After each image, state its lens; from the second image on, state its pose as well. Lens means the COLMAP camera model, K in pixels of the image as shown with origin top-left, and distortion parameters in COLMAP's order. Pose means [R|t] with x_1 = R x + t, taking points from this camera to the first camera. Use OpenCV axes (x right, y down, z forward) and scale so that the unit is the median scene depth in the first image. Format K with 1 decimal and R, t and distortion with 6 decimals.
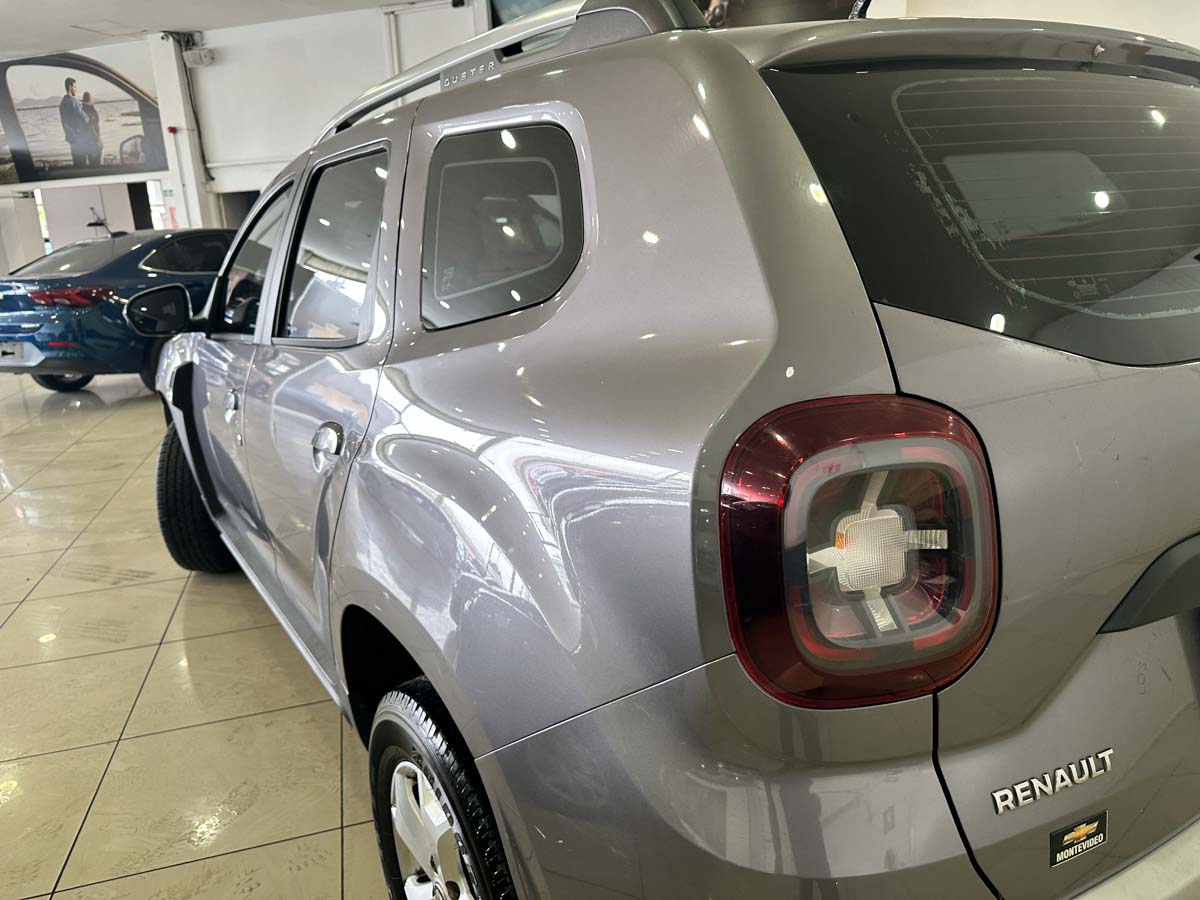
lens RADIAL K [[872.8, 0, 606.5], [0, 872.8, 440.5], [0, 0, 1]] dist [0.018249, -0.007947]
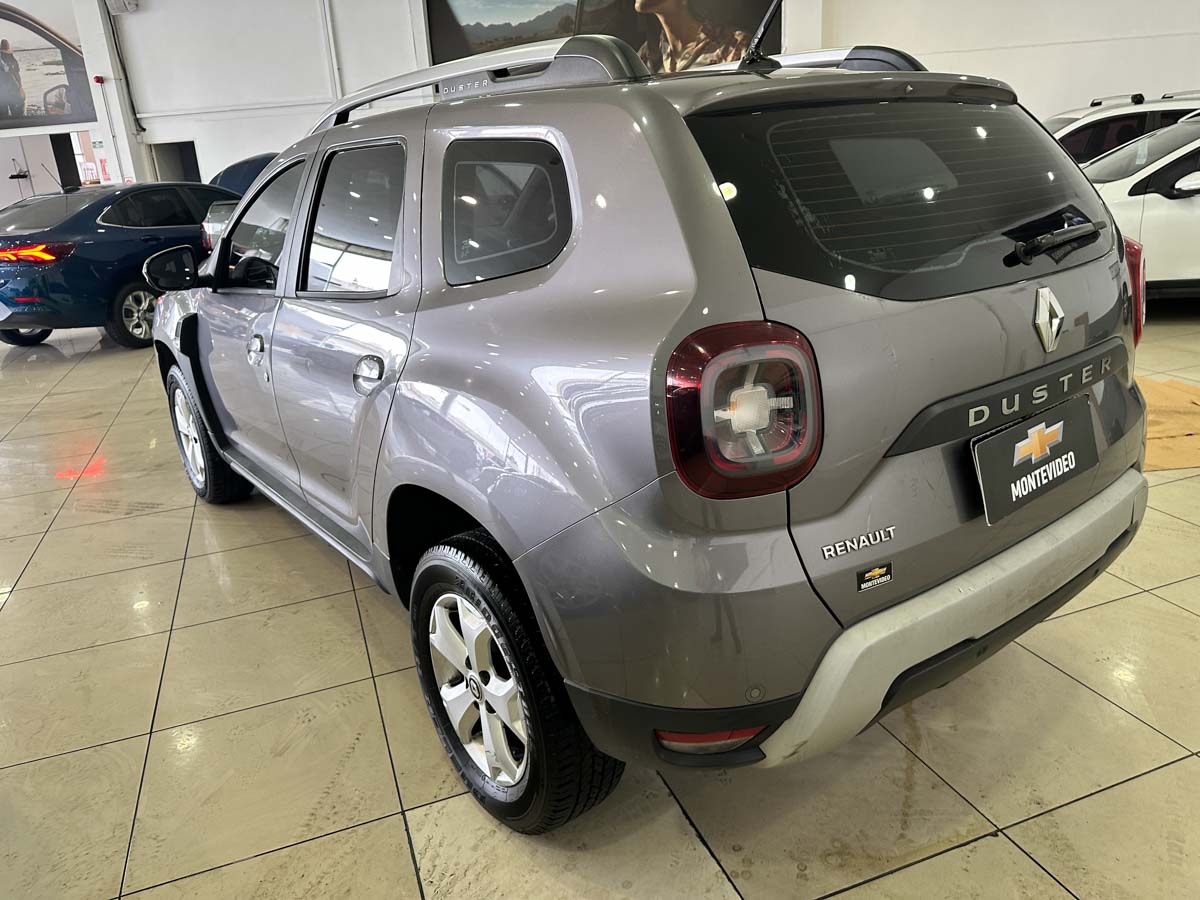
lens RADIAL K [[862.3, 0, 604.3], [0, 862.3, 443.6], [0, 0, 1]] dist [0.042356, -0.039652]
pose [[0.997095, -0.031077, 0.069543, -0.060112], [0.026396, 0.997388, 0.067233, 0.035180], [-0.071451, -0.065202, 0.995311, -0.369163]]
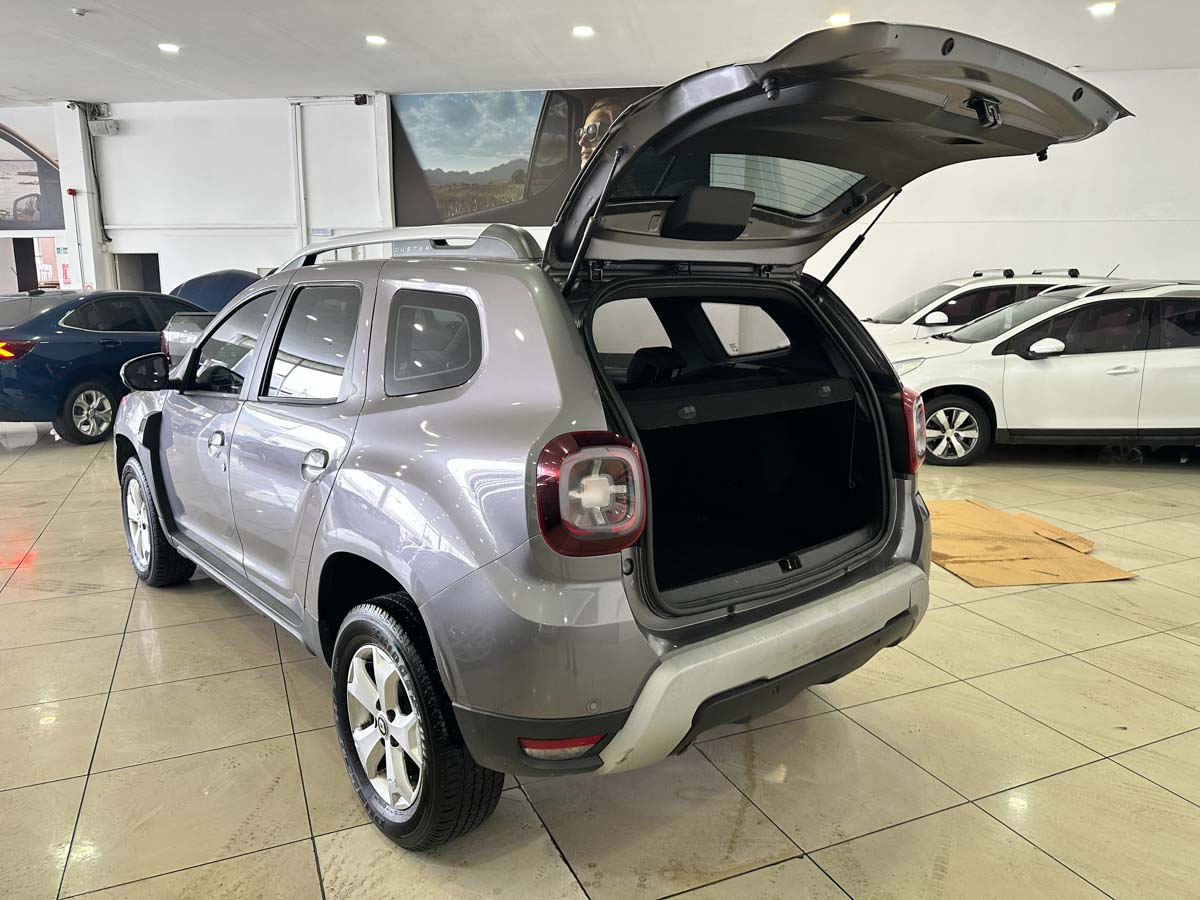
lens RADIAL K [[872.8, 0, 606.5], [0, 872.8, 440.5], [0, 0, 1]] dist [0.018249, -0.007947]
pose [[0.990232, 0.028304, 0.136528, -0.002871], [-0.017594, 0.996717, -0.079029, 0.089734], [-0.138317, 0.075855, 0.987479, -0.756974]]
